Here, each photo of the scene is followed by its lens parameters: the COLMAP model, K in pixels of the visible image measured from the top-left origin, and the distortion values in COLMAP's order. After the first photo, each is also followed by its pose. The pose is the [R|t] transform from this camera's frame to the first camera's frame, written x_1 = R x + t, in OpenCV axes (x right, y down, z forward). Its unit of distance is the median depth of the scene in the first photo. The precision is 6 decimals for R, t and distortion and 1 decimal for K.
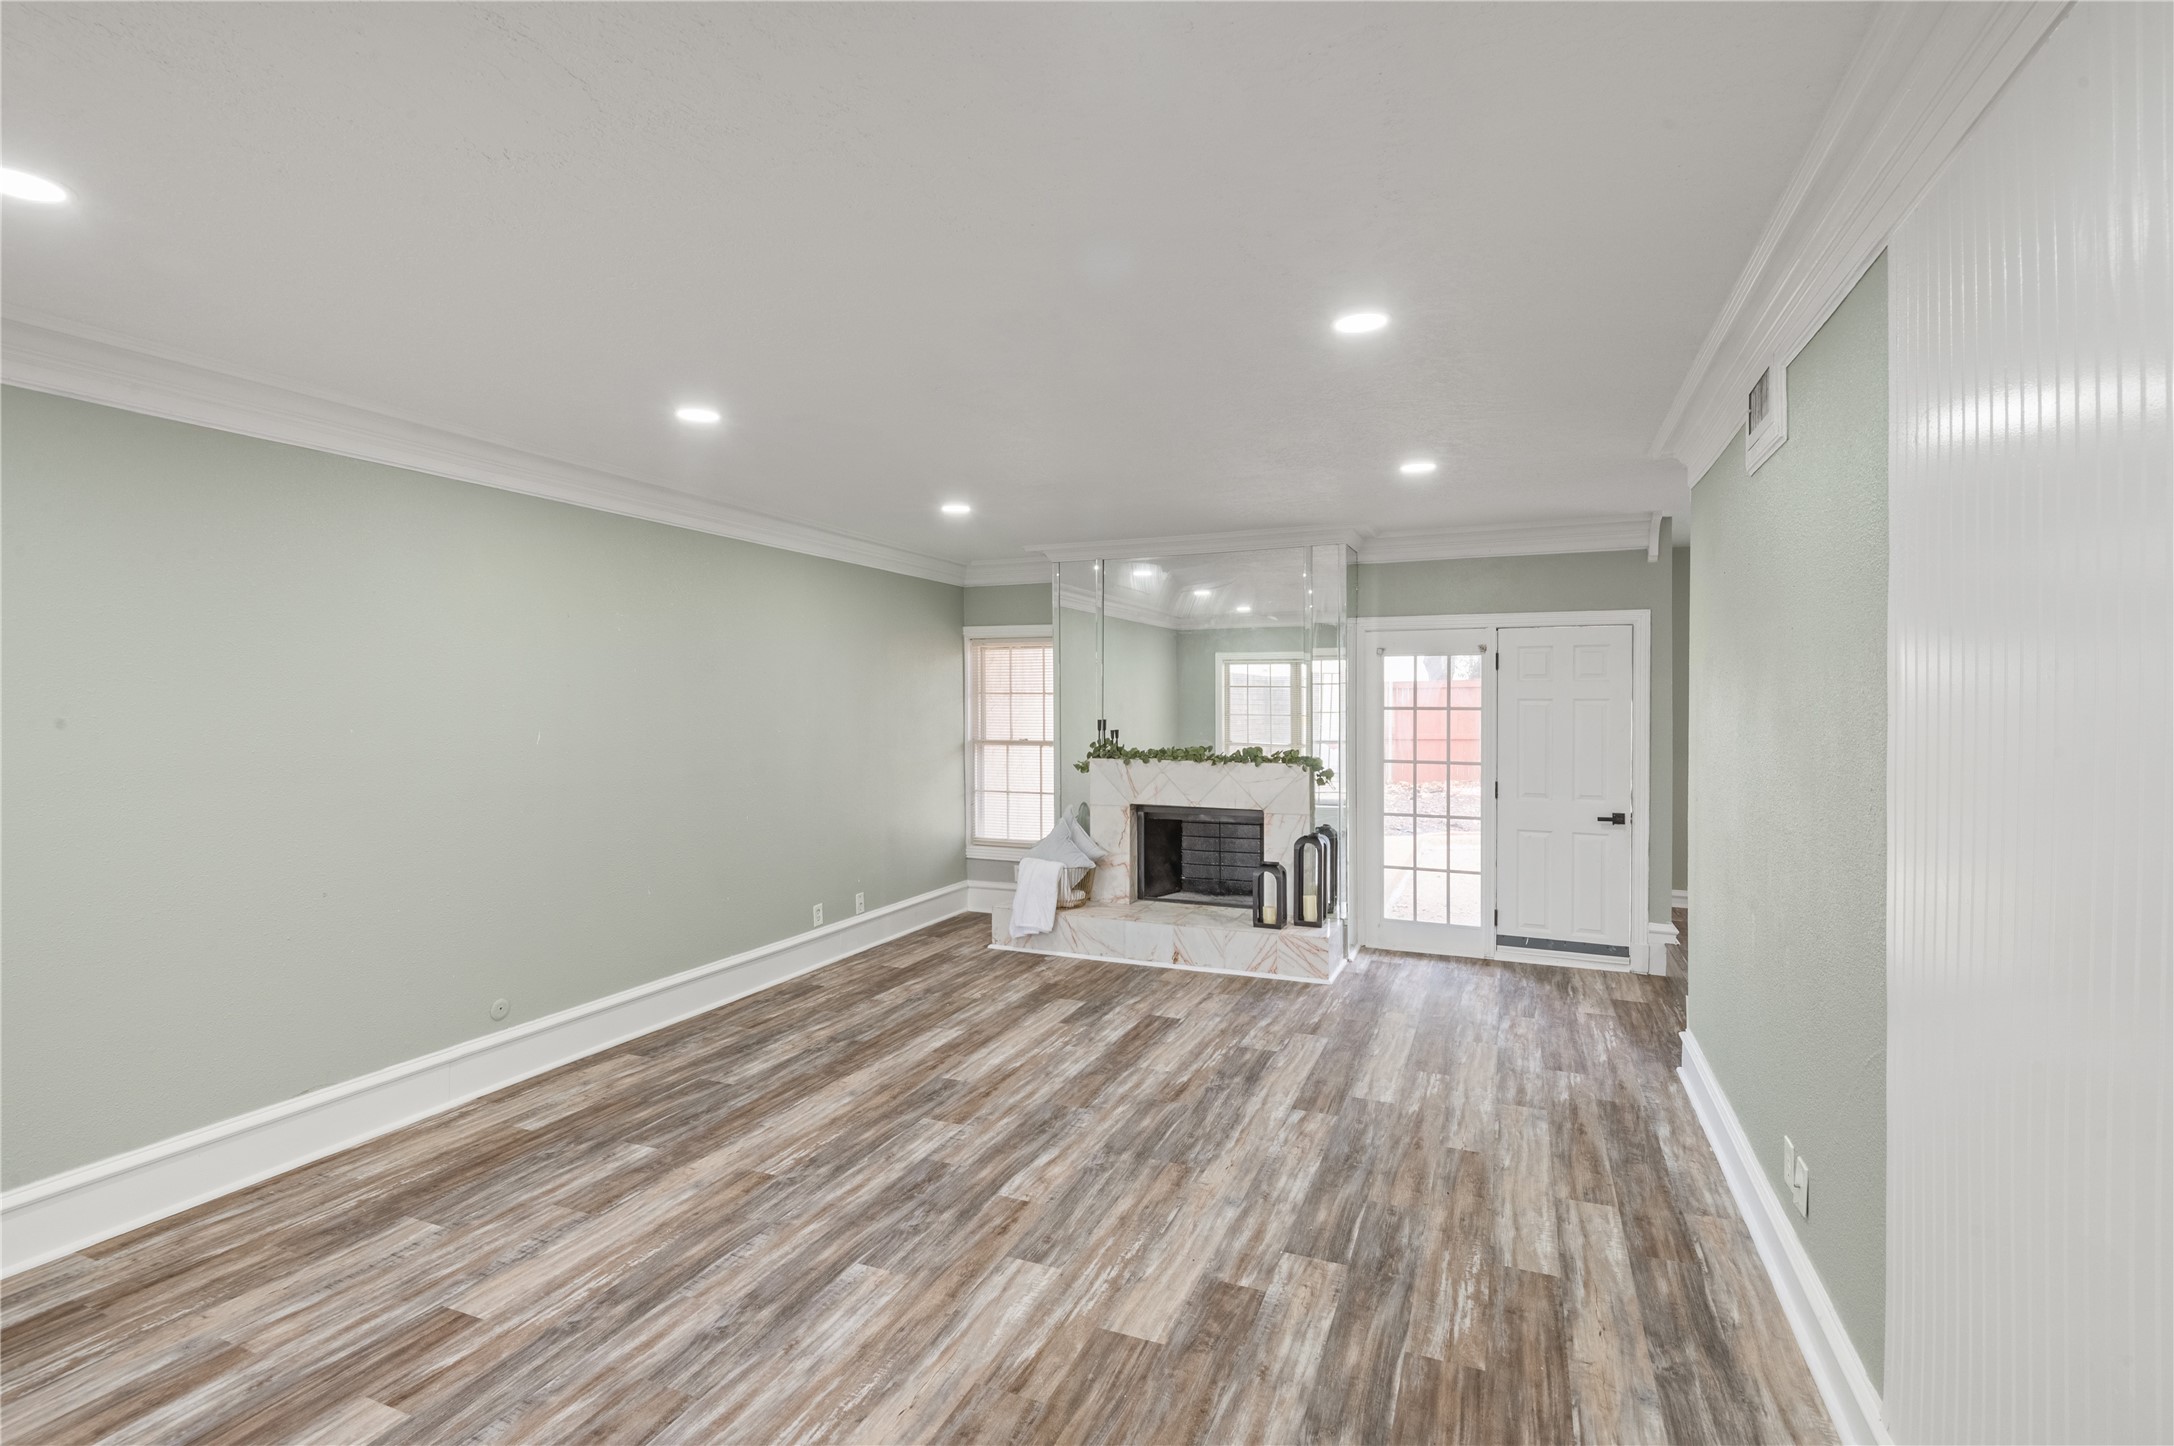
lens RADIAL K [[1010.0, 0, 1103.1], [0, 1010.0, 710.9], [0, 0, 1]] dist [0.006149, -0.008300]
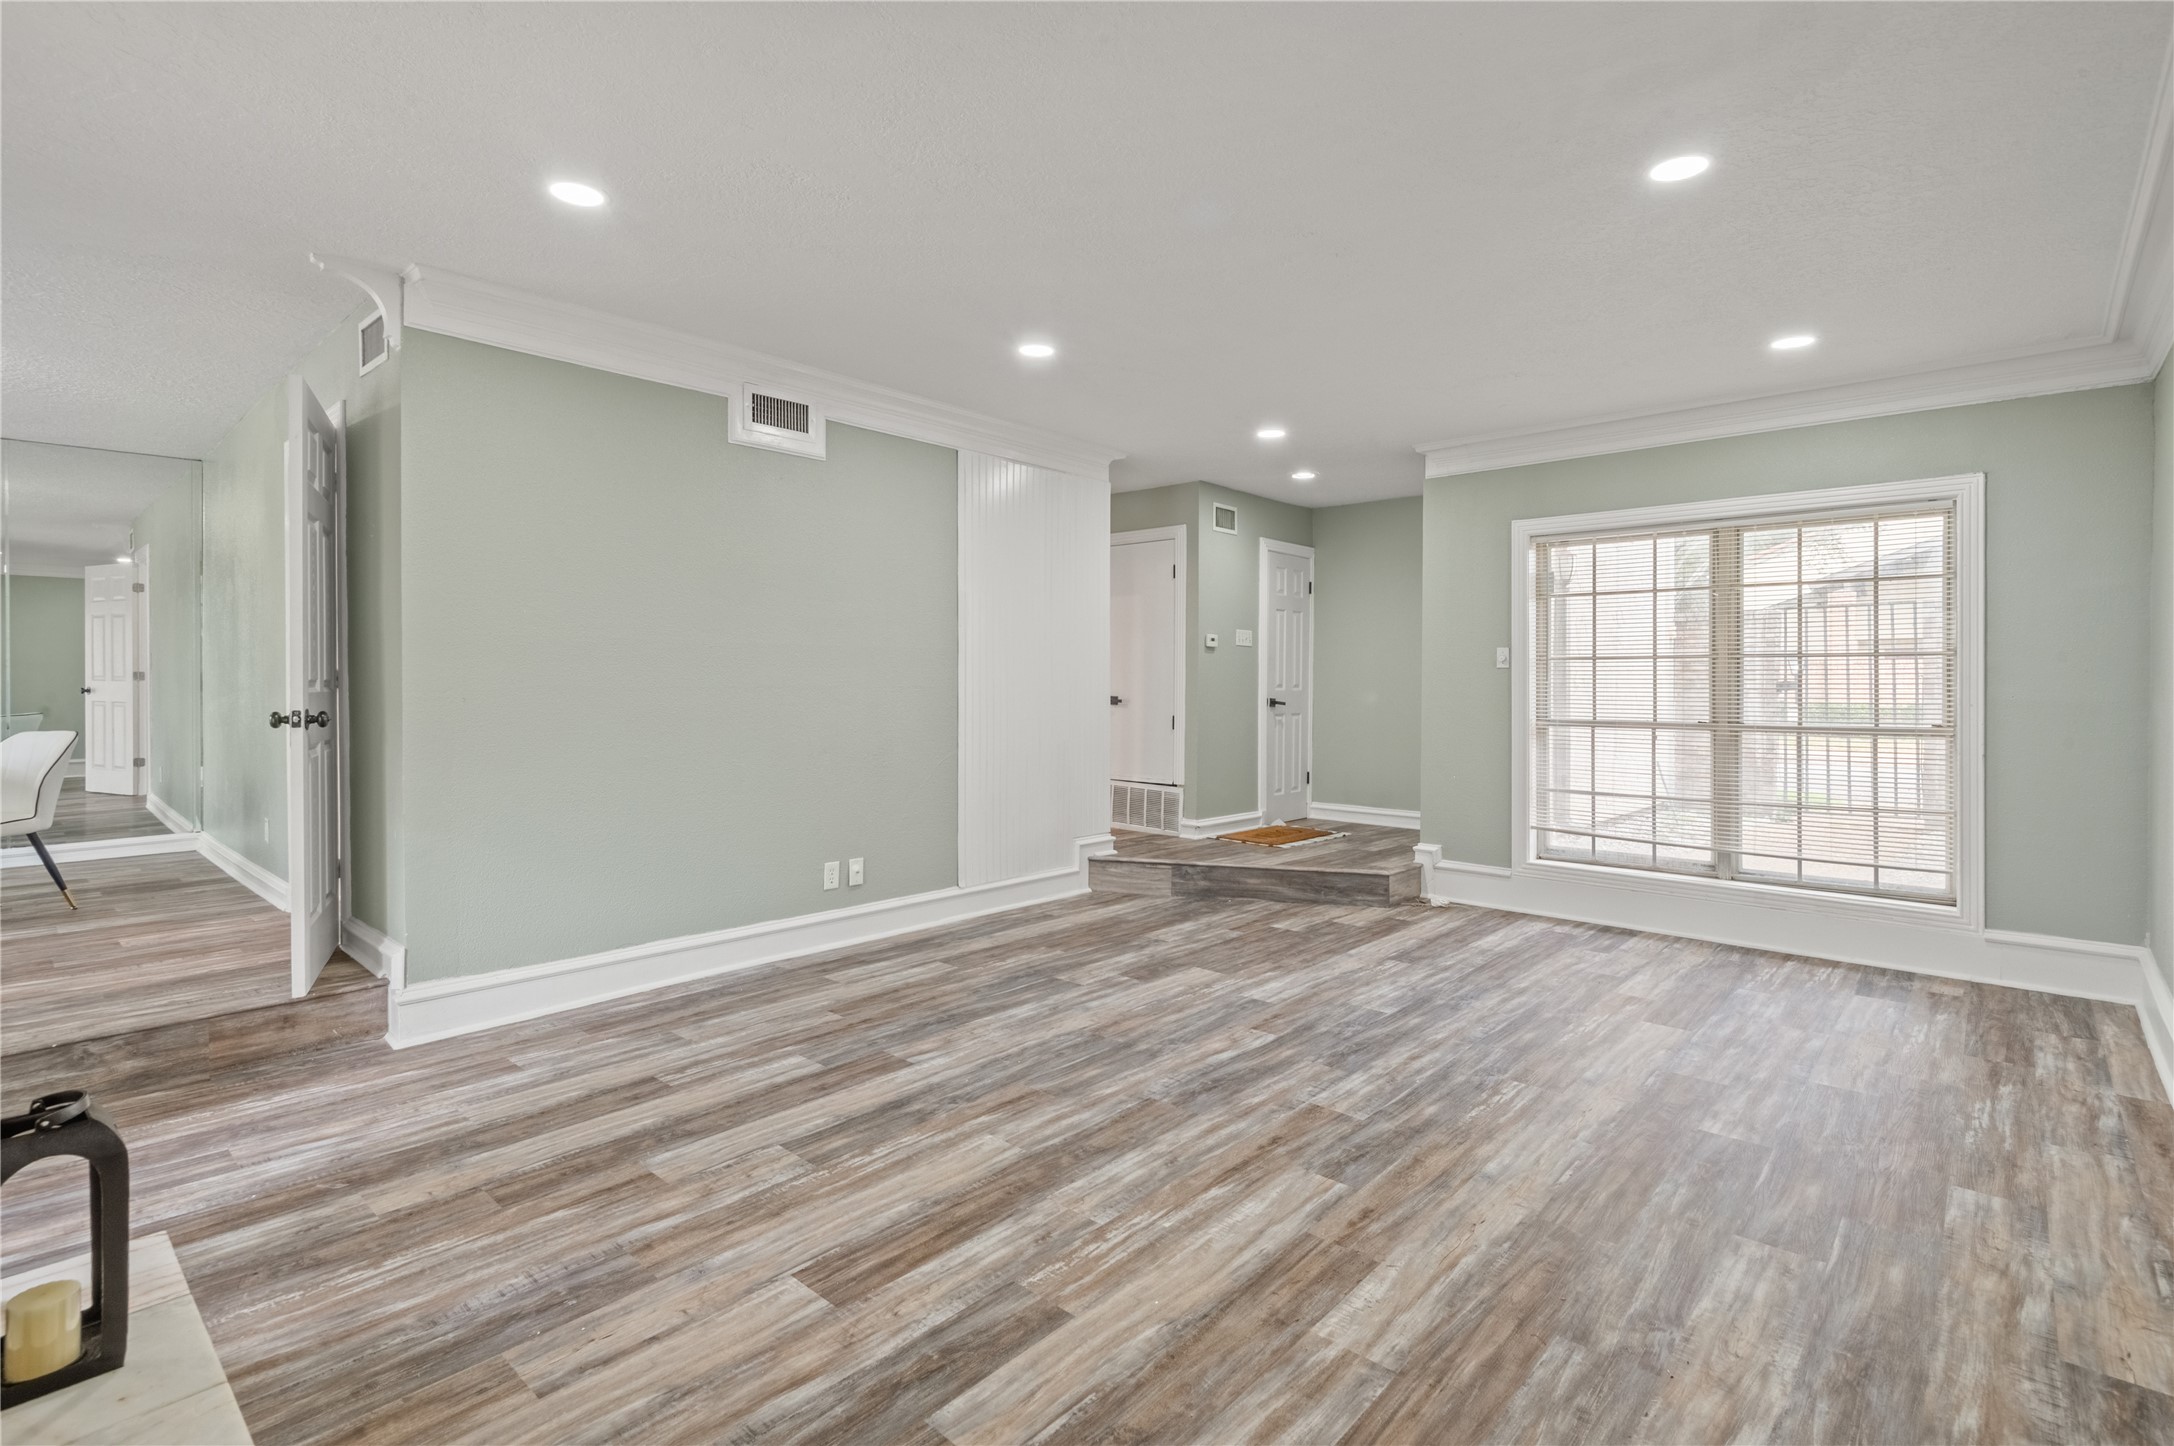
lens RADIAL K [[1010.0, 0, 1081.4], [0, 1010.0, 694.1], [0, 0, 1]] dist [0.006149, -0.008300]
pose [[-0.937777, -0.008541, 0.347134, -0.225674], [-0.001498, 0.999788, 0.020552, 0.064176], [-0.347236, 0.018753, -0.937590, 1.673625]]
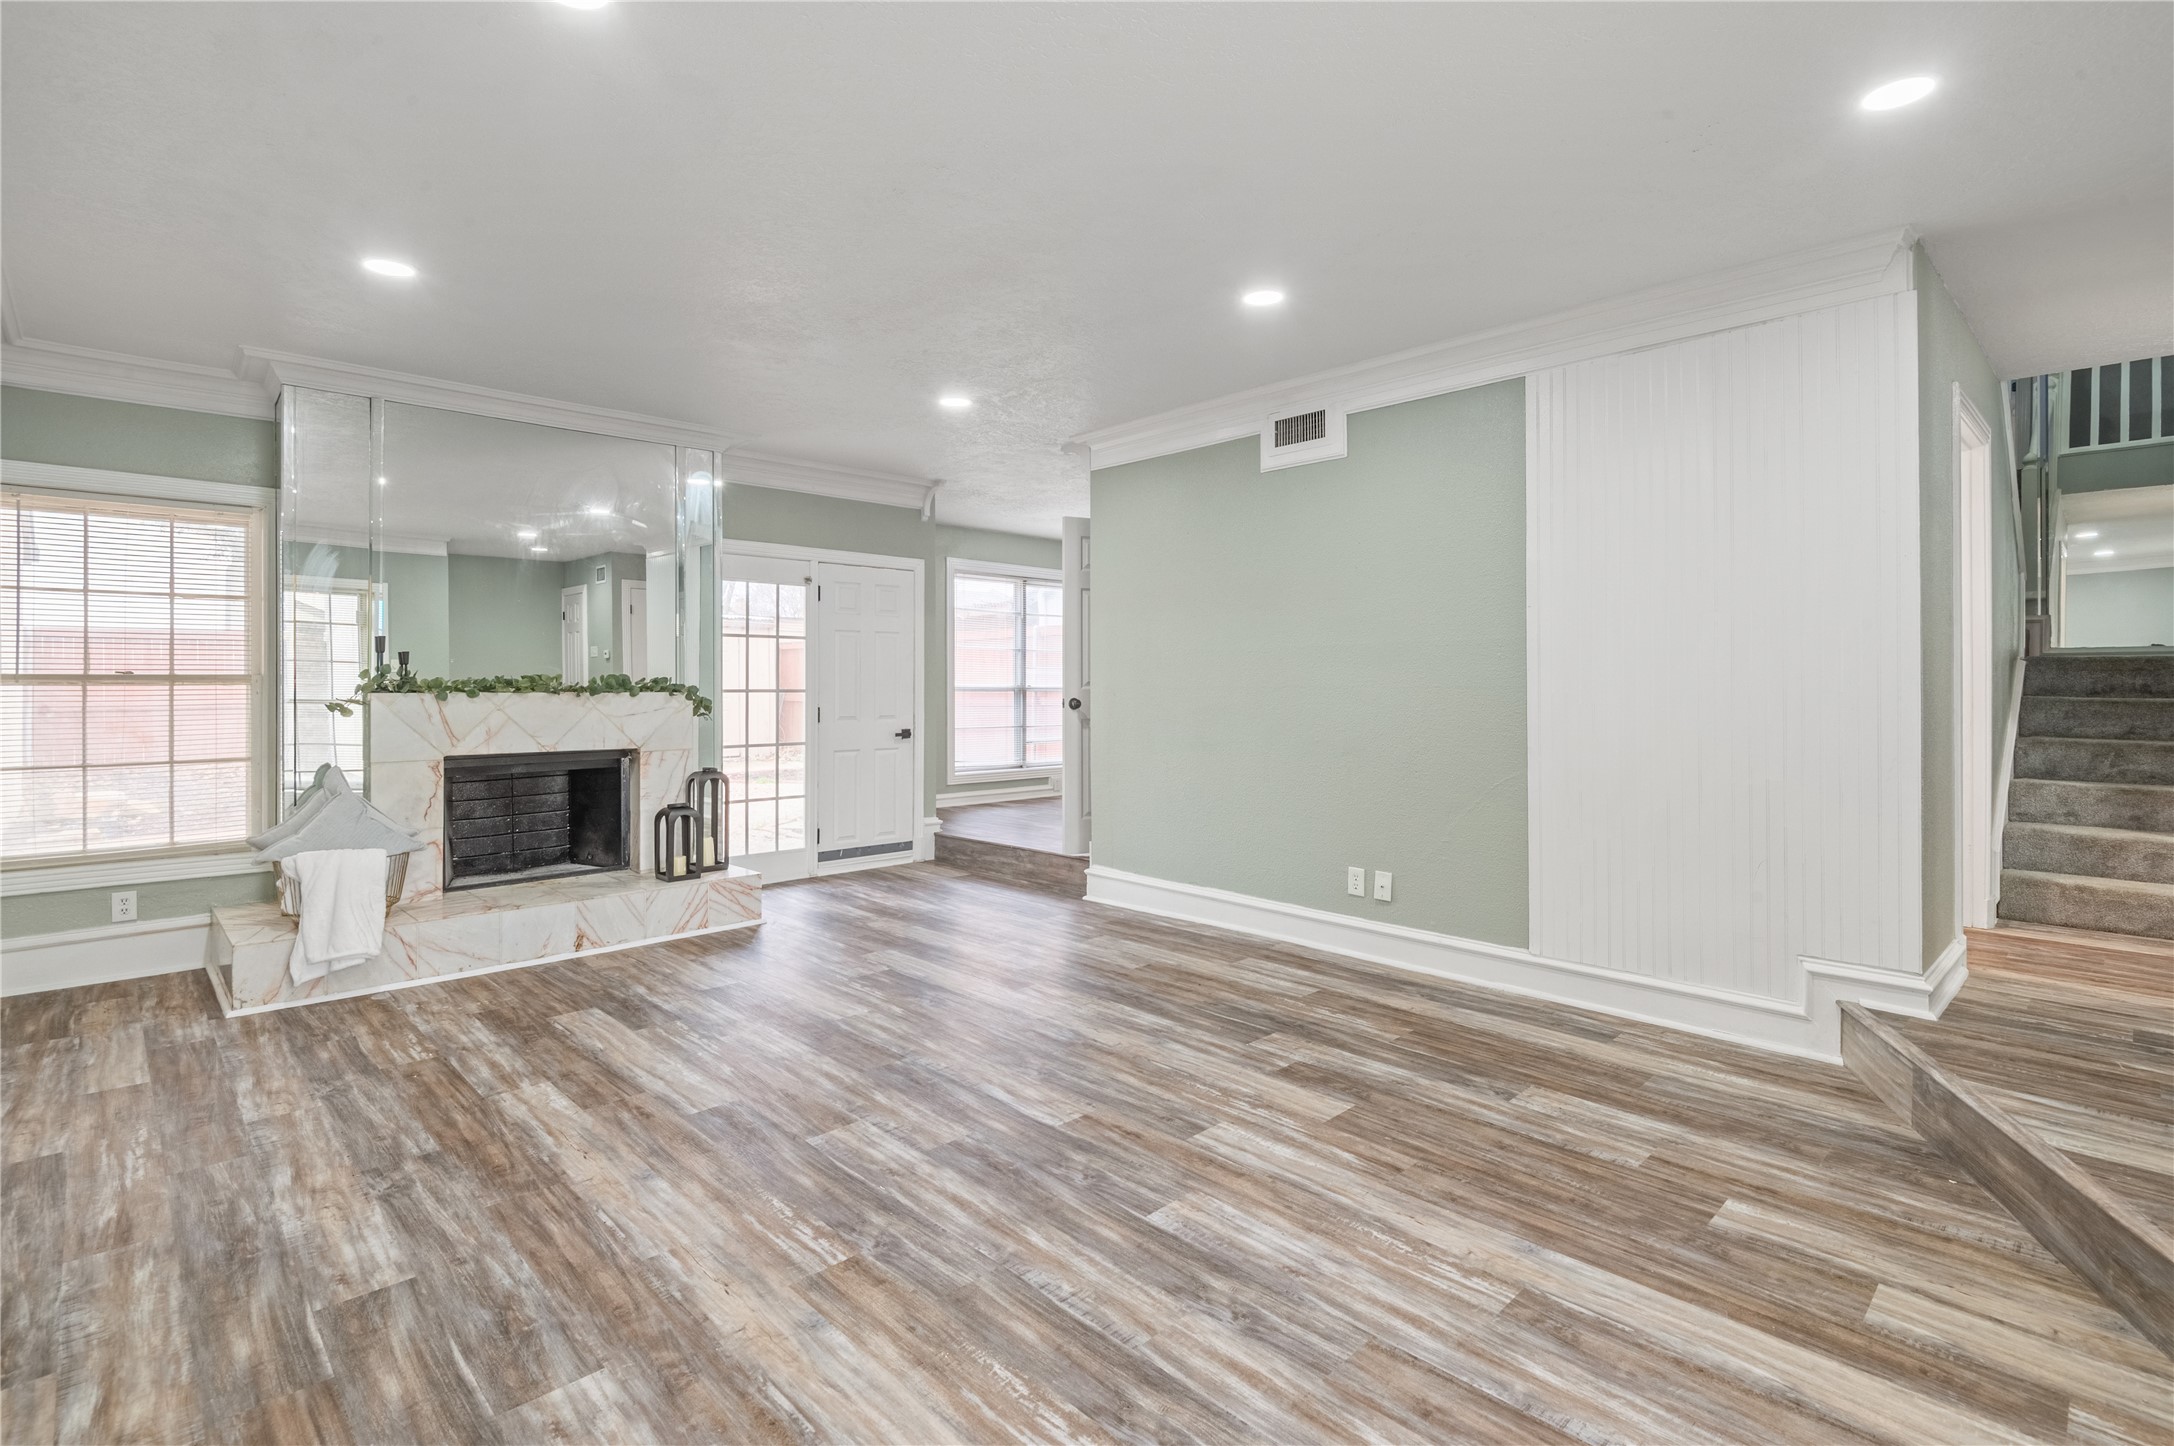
lens RADIAL K [[1010.0, 0, 1084.9], [0, 1010.0, 681.8], [0, 0, 1]] dist [0.006149, -0.008300]
pose [[0.399310, -0.001256, 0.916815, -0.713684], [0.010645, 0.999938, -0.003267, 0.075633], [-0.916754, 0.011064, 0.399299, 0.494092]]
